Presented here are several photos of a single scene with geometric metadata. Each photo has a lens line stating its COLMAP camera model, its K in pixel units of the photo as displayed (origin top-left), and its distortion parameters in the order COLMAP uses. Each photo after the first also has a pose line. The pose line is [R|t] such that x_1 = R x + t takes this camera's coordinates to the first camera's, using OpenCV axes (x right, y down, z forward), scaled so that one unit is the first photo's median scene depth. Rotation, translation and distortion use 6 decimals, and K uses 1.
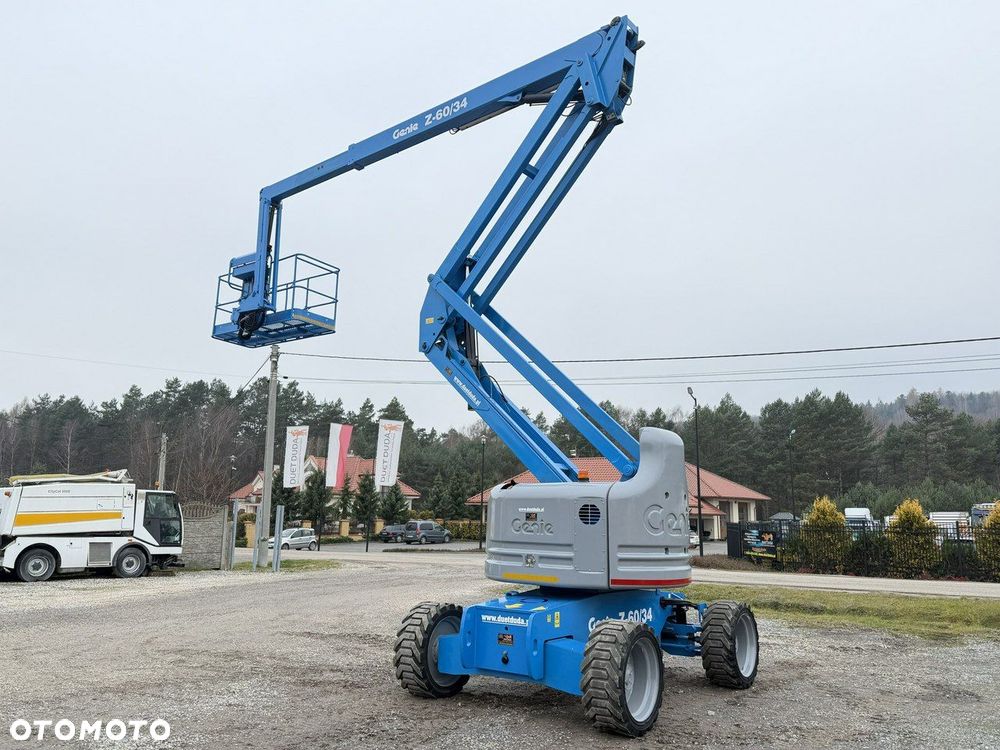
lens RADIAL K [[773.7, 0, 500.0], [0, 773.7, 375.0], [0, 0, 1]] dist [0.107268, -0.160952]
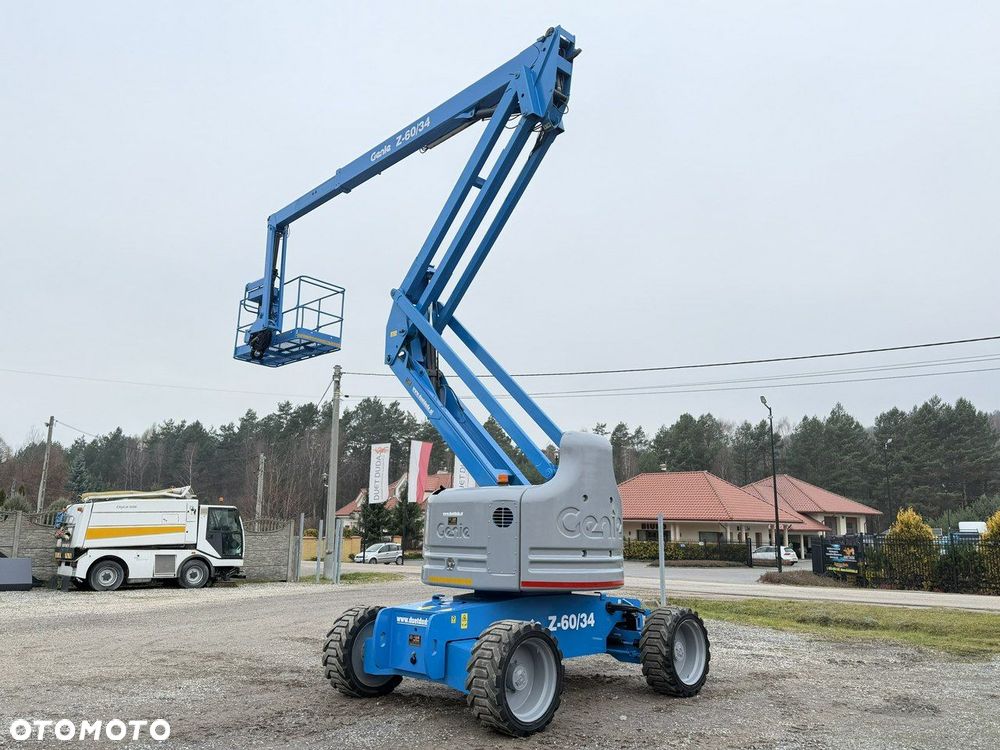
lens RADIAL K [[772.7, 0, 507.0], [0, 772.7, 377.5], [0, 0, 1]] dist [0.123692, -0.207114]
pose [[0.991456, -0.029067, -0.127159, 0.100117], [0.026698, 0.999437, -0.020299, 0.006902], [0.127678, 0.016730, 0.991675, -0.002313]]
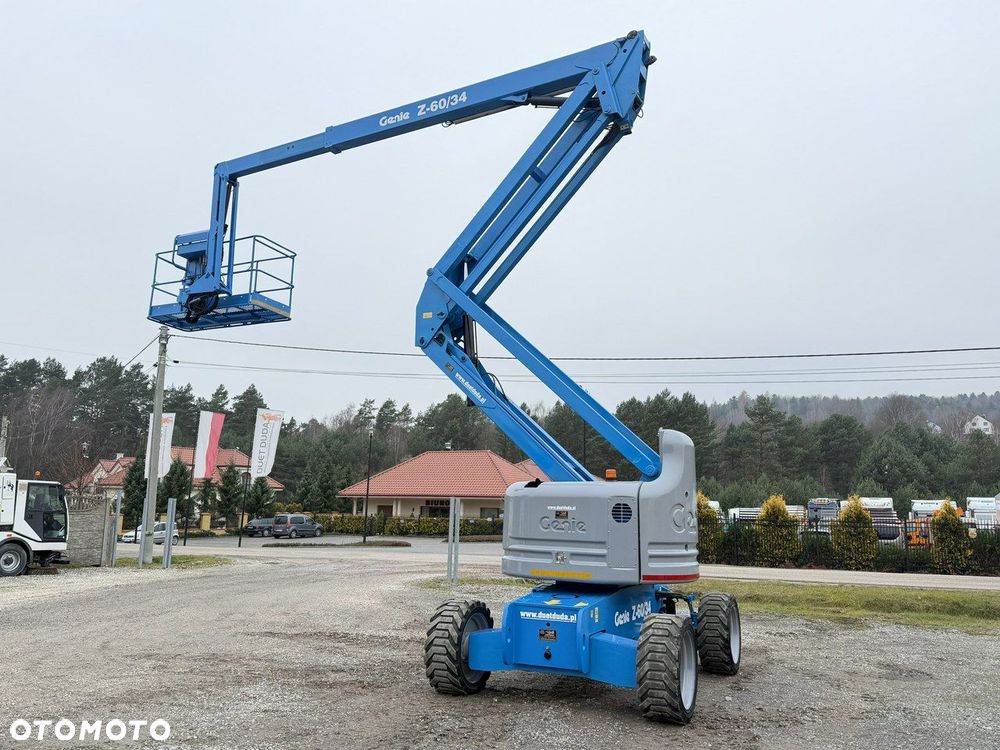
lens RADIAL K [[773.7, 0, 500.0], [0, 773.7, 375.0], [0, 0, 1]] dist [0.107268, -0.160952]
pose [[0.982444, 0.034432, 0.183353, -0.094607], [-0.036304, 0.999317, 0.006862, -0.002023], [-0.182991, -0.013398, 0.983023, 0.005297]]
